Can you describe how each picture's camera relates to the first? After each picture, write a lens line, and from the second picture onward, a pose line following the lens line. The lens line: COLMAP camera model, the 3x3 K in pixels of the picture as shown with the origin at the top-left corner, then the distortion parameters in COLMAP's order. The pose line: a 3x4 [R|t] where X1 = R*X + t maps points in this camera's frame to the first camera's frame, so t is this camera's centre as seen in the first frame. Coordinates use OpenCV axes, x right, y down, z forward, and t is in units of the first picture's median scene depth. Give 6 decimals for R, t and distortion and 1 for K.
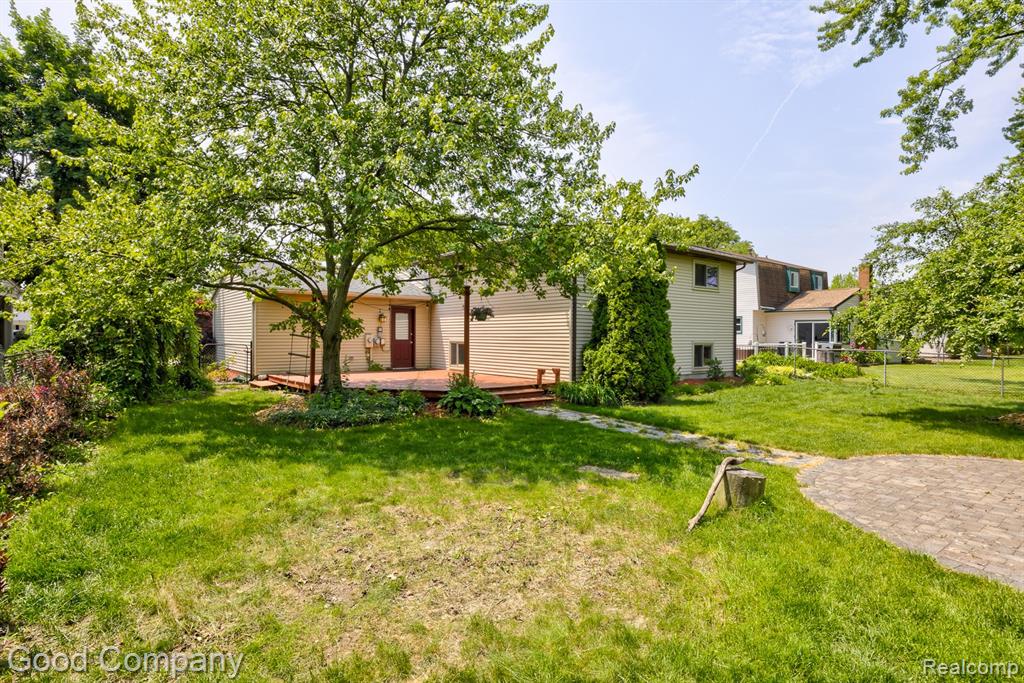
lens RADIAL K [[538.7, 0, 508.7], [0, 538.7, 341.4], [0, 0, 1]] dist [-0.021410, 0.001354]
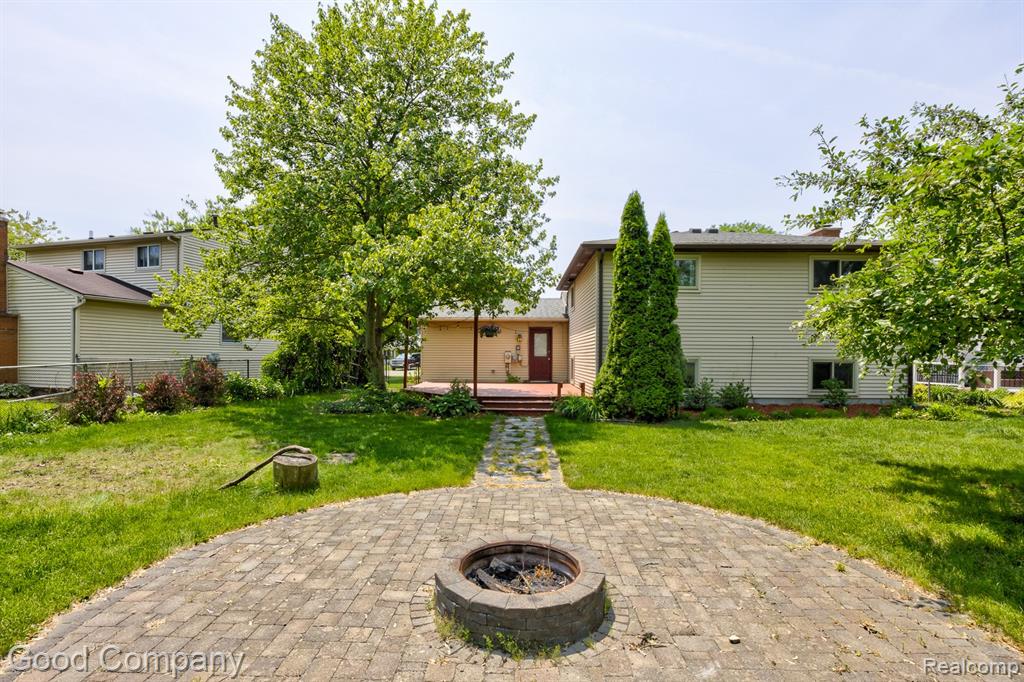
lens RADIAL K [[497.5, 0, 509.7], [0, 497.5, 368.1], [0, 0, 1]] dist [0.001380, 0.000072]
pose [[0.779952, 0.015419, -0.625650, 0.613874], [-0.009336, 0.999872, 0.013004, 0.012888], [0.625770, -0.004301, 0.779996, 0.193411]]
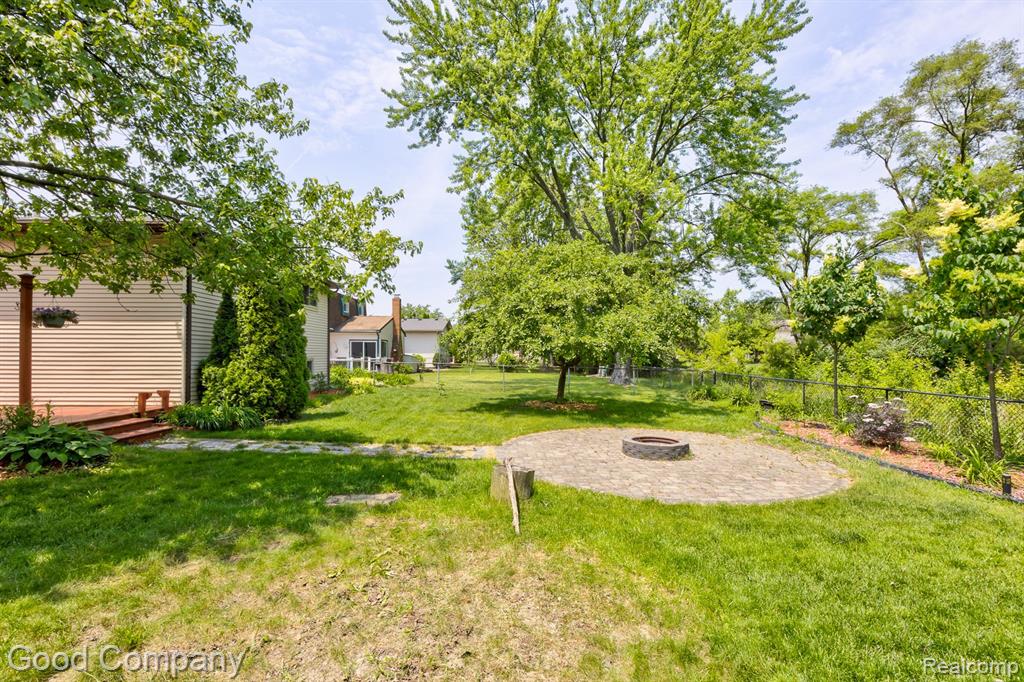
lens RADIAL K [[460.9, 0, 515.7], [0, 460.9, 348.5], [0, 0, 1]] dist [-0.009936, 0.001240]
pose [[0.614369, 0.008386, 0.788975, -0.142742], [0.007324, 0.999840, -0.016330, 0.002018], [-0.788985, 0.015810, 0.614209, 0.161974]]
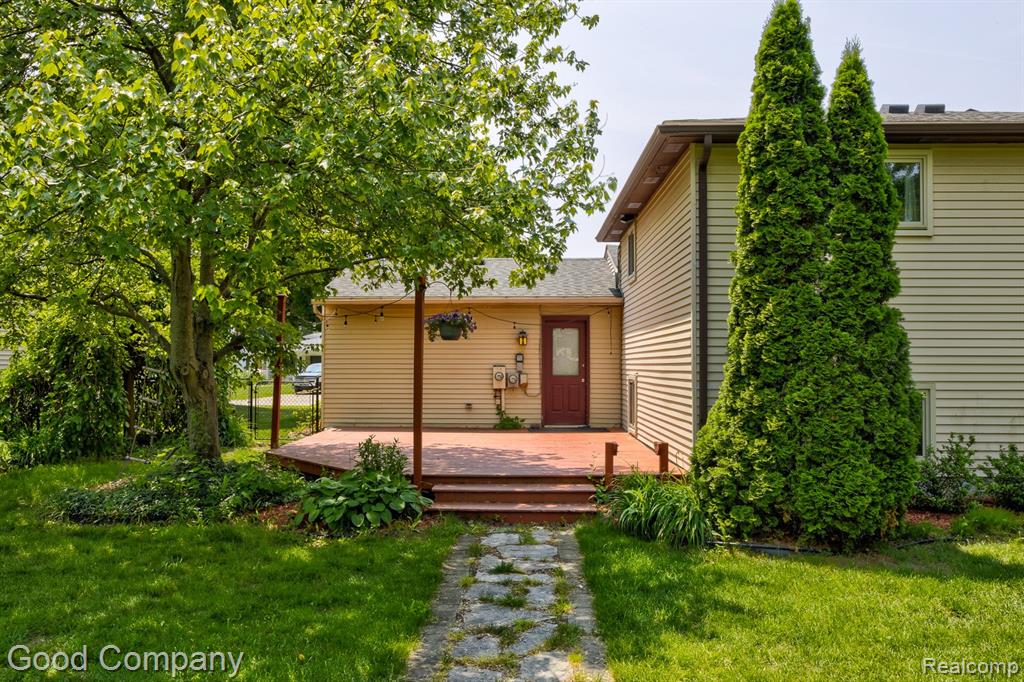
lens RADIAL K [[852.9, 0, 516.9], [0, 852.9, 334.9], [0, 0, 1]] dist [0.022536, -0.003274]
pose [[0.783574, -0.024523, -0.620815, 0.467840], [-0.004933, 0.998944, -0.045685, -0.006445], [0.621279, 0.038860, 0.782625, 0.398663]]
